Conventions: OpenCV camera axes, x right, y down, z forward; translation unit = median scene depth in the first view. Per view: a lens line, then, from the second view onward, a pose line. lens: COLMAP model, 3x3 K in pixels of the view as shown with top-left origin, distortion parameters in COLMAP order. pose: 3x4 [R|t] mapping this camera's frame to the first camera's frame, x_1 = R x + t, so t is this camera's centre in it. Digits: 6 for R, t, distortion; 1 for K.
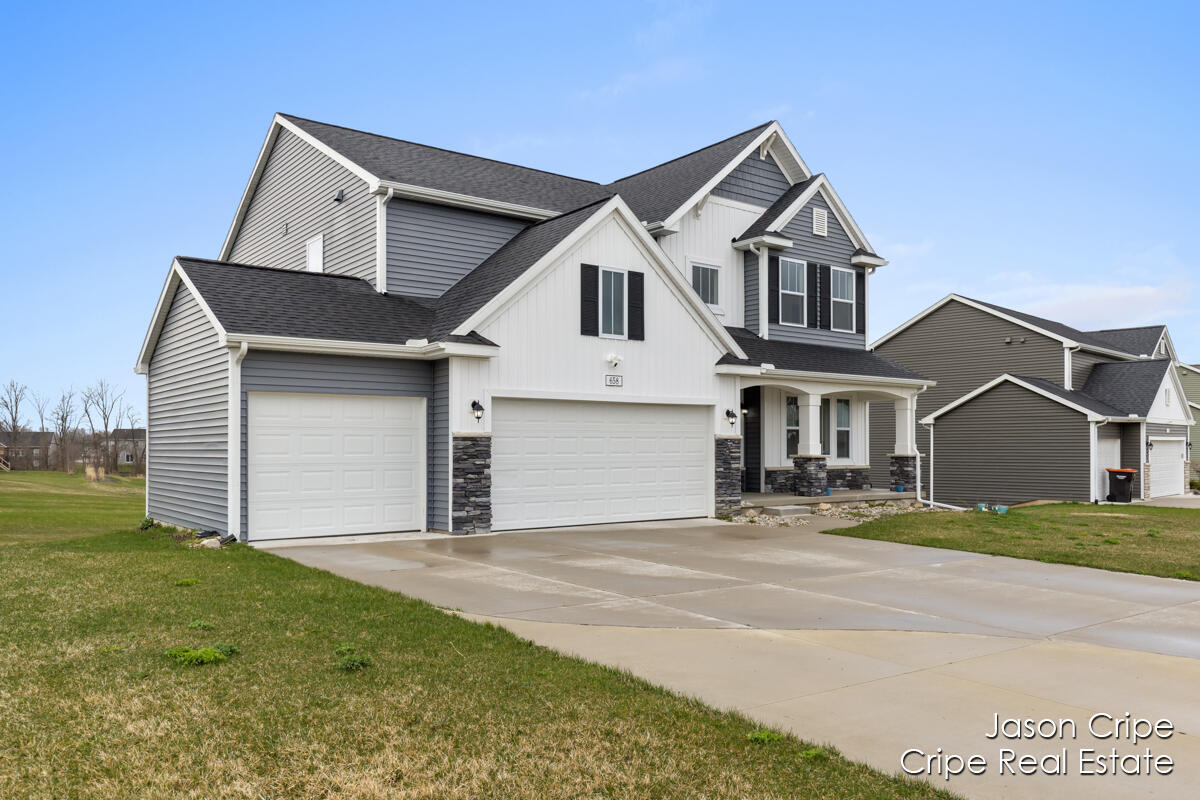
lens RADIAL K [[921.0, 0, 601.2], [0, 921.0, 447.1], [0, 0, 1]] dist [-0.004603, -0.000803]
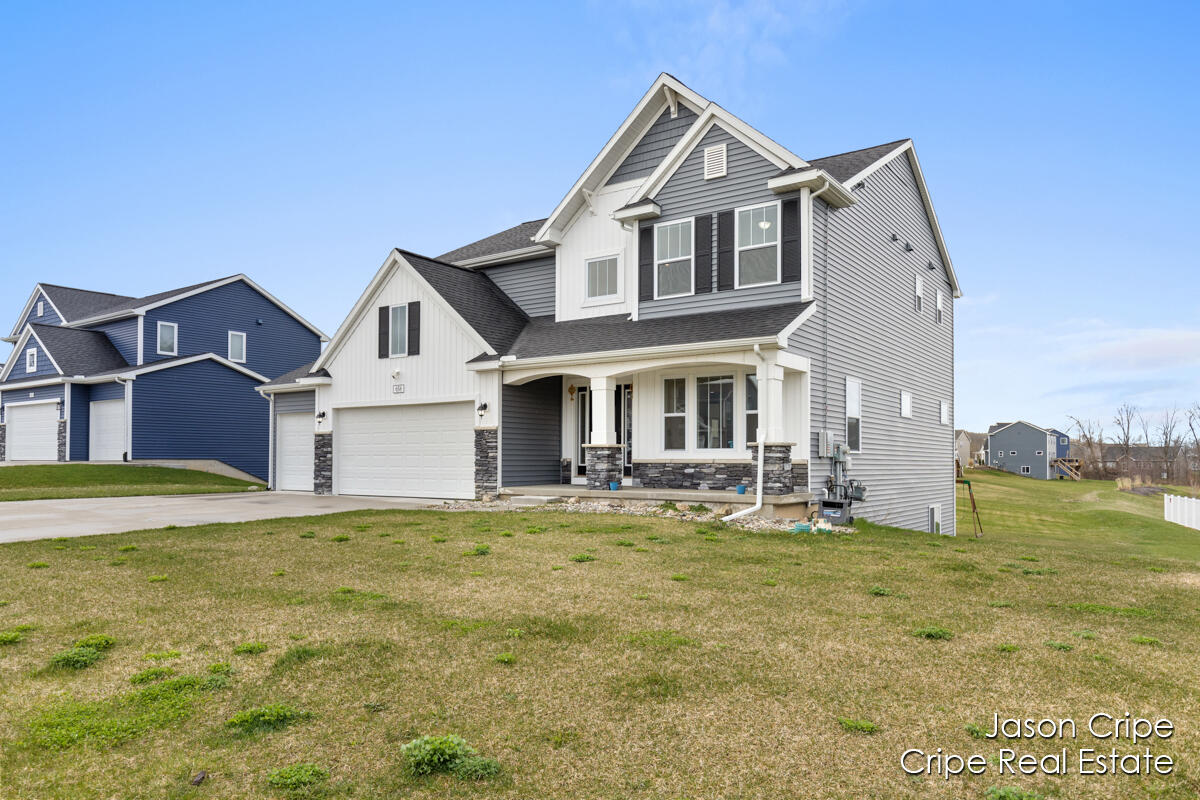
lens RADIAL K [[795.3, 0, 601.1], [0, 795.3, 455.8], [0, 0, 1]] dist [-0.004214, -0.000961]
pose [[0.302496, -0.003775, -0.953143, 1.069766], [-0.002911, 0.999984, -0.004884, 0.025976], [0.953146, 0.004252, 0.302480, 0.838593]]
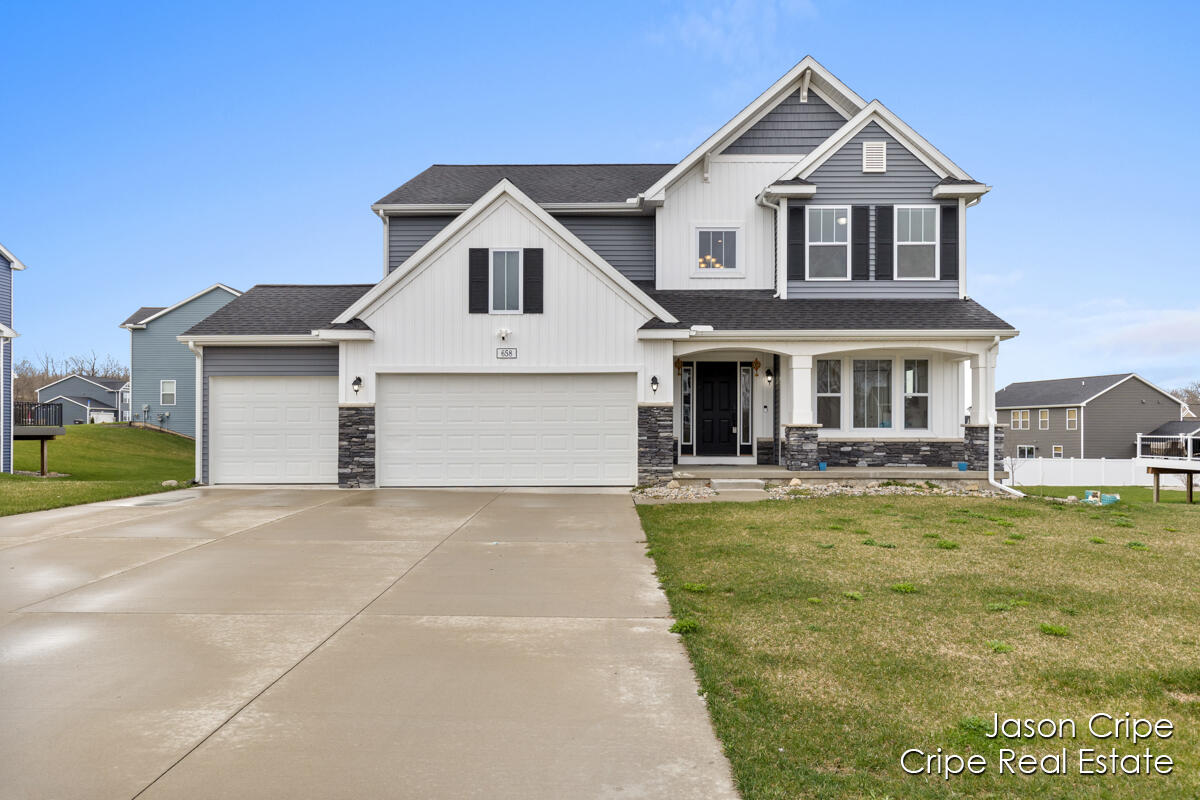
lens RADIAL K [[753.4, 0, 600.9], [0, 753.4, 432.0], [0, 0, 1]] dist [0.004981, 0.000960]
pose [[0.787407, 0.003720, -0.616422, 0.576165], [0.000934, 0.999973, 0.007227, 0.011856], [0.616433, -0.006266, 0.787383, 0.339574]]
